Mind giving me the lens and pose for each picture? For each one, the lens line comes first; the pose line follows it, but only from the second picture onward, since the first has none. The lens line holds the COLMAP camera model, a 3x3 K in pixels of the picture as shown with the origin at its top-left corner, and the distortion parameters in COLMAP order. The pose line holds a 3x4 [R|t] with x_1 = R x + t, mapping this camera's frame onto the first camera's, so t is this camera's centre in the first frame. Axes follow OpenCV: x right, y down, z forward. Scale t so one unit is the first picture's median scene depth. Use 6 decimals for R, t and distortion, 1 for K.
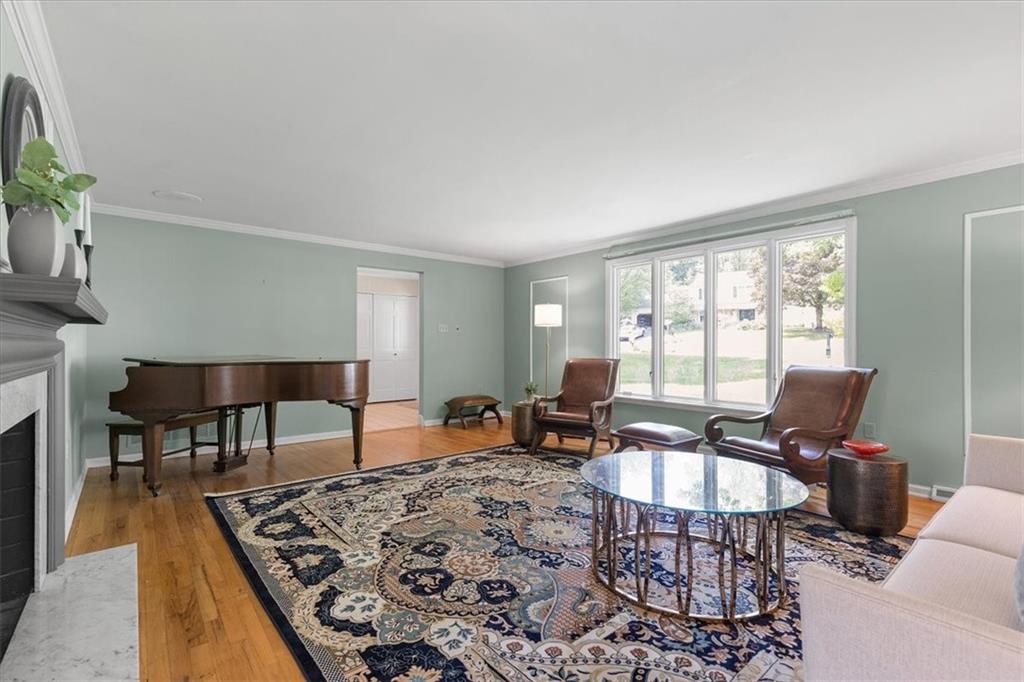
lens RADIAL K [[467.5, 0, 512.0], [0, 467.5, 342.0], [0, 0, 1]] dist [0.012544, -0.001089]
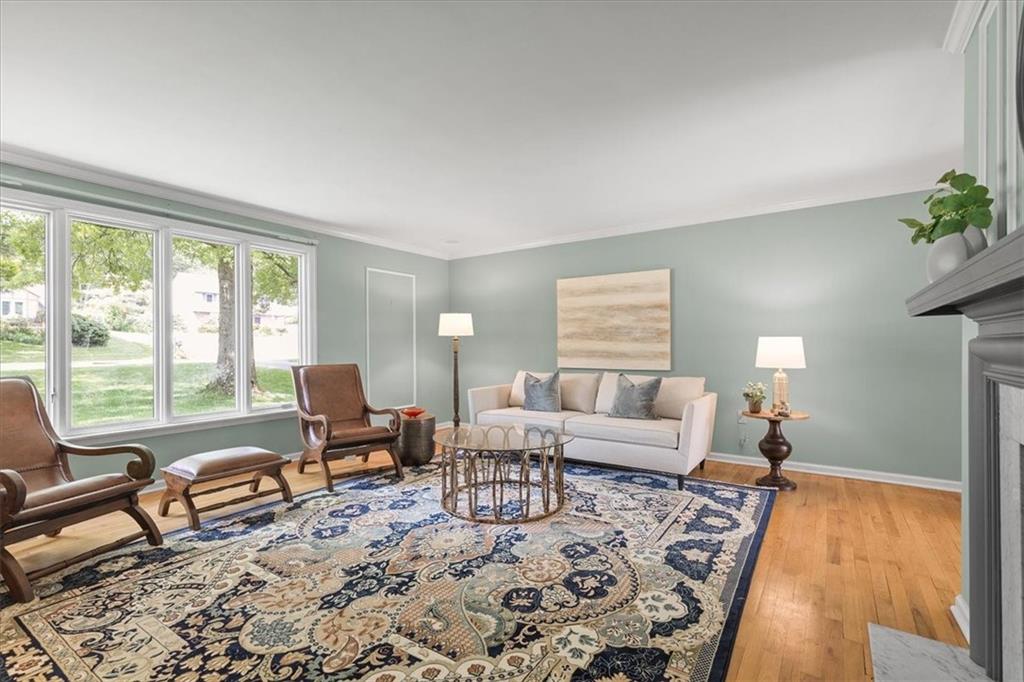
lens RADIAL K [[467.5, 0, 516.6], [0, 467.5, 346.9], [0, 0, 1]] dist [0.012544, -0.001089]
pose [[-0.290086, -0.000249, 0.957001, -0.825680], [0.000151, 1.000000, 0.000306, 0.004461], [-0.957001, 0.000233, -0.290086, 1.089572]]
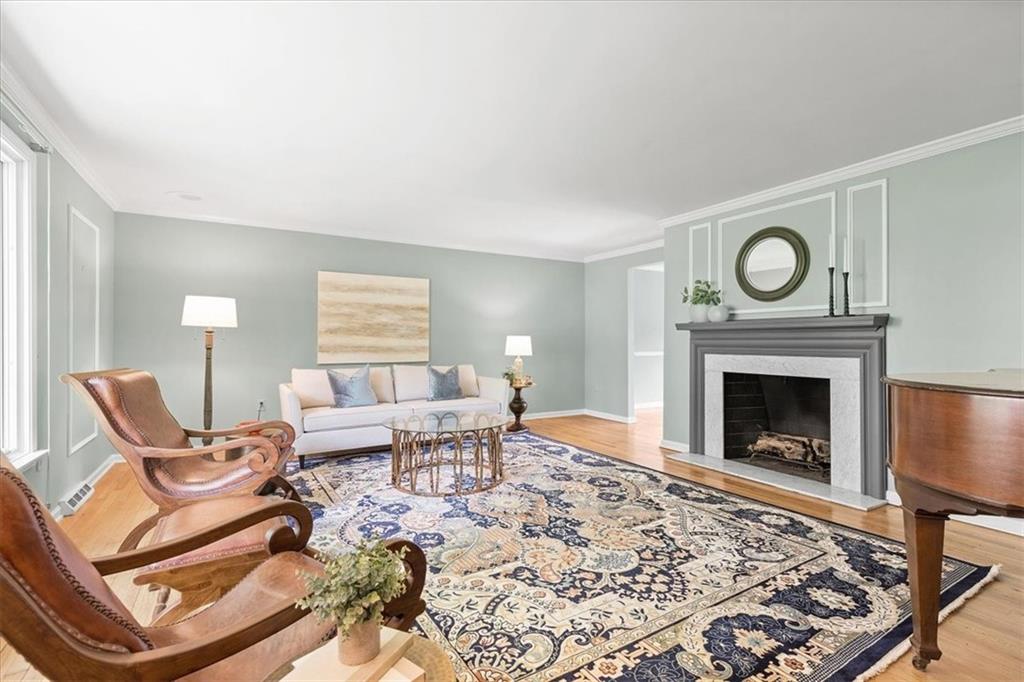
lens RADIAL K [[467.5, 0, 519.1], [0, 467.5, 341.5], [0, 0, 1]] dist [0.012544, -0.001089]
pose [[-0.991286, 0.000247, 0.131730, -0.077641], [-0.000465, 0.999985, -0.005377, 0.012336], [-0.131729, -0.005392, -0.991271, 2.041323]]
